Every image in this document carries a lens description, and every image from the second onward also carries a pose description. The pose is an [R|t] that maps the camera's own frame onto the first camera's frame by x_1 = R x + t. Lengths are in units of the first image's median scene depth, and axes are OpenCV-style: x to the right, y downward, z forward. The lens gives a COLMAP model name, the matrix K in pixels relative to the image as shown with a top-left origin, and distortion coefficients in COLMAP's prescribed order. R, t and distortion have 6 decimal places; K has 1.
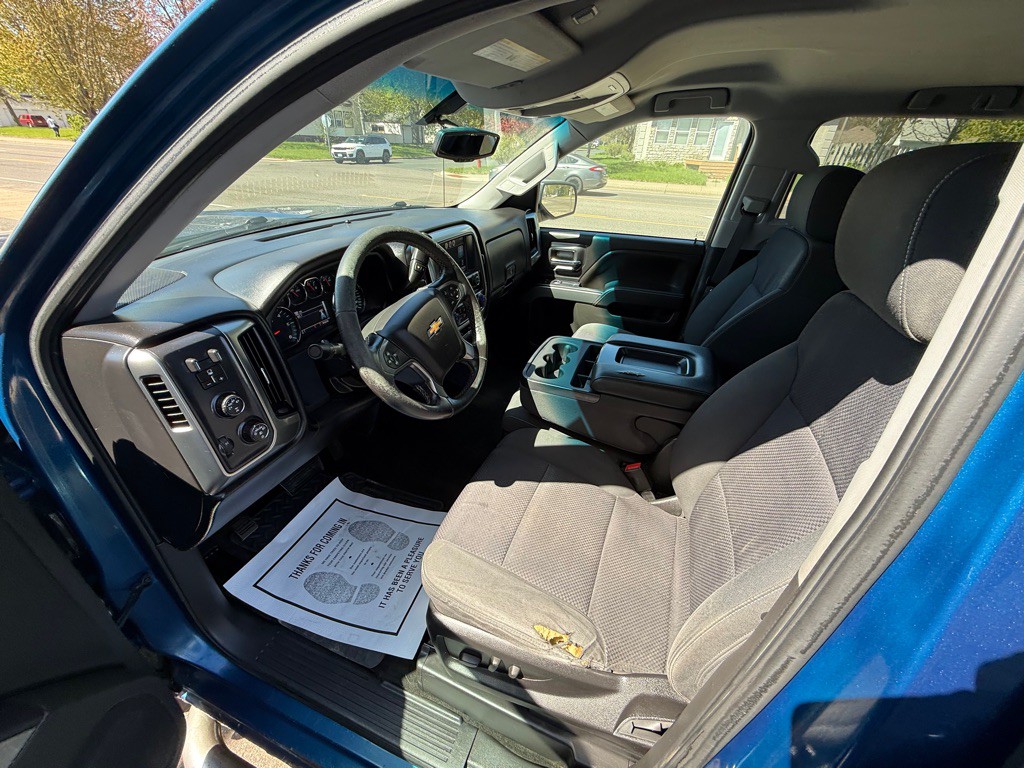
lens RADIAL K [[405.6, 0, 509.3], [0, 405.6, 383.2], [0, 0, 1]] dist [-0.004089, 0.000071]
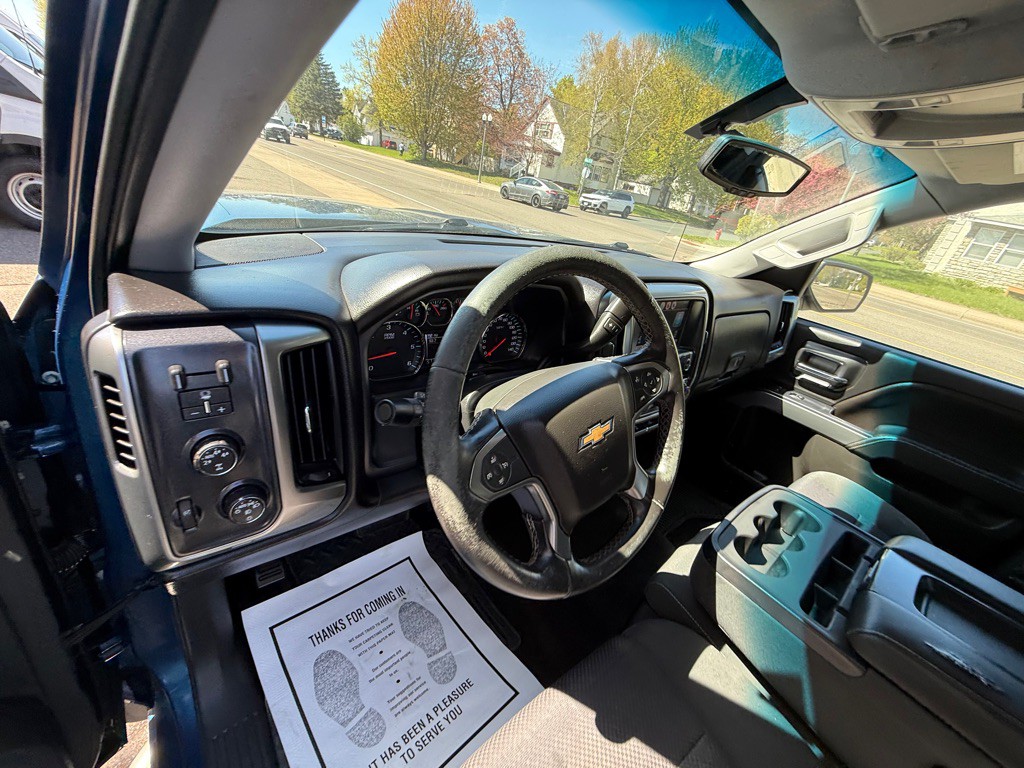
lens RADIAL K [[405.6, 0, 509.3], [0, 405.6, 383.2], [0, 0, 1]] dist [-0.004089, 0.000071]
pose [[0.854772, 0.338998, -0.392995, -0.045618], [-0.381383, 0.923842, -0.032607, -0.070677], [0.352011, 0.177753, 0.918962, 0.218873]]
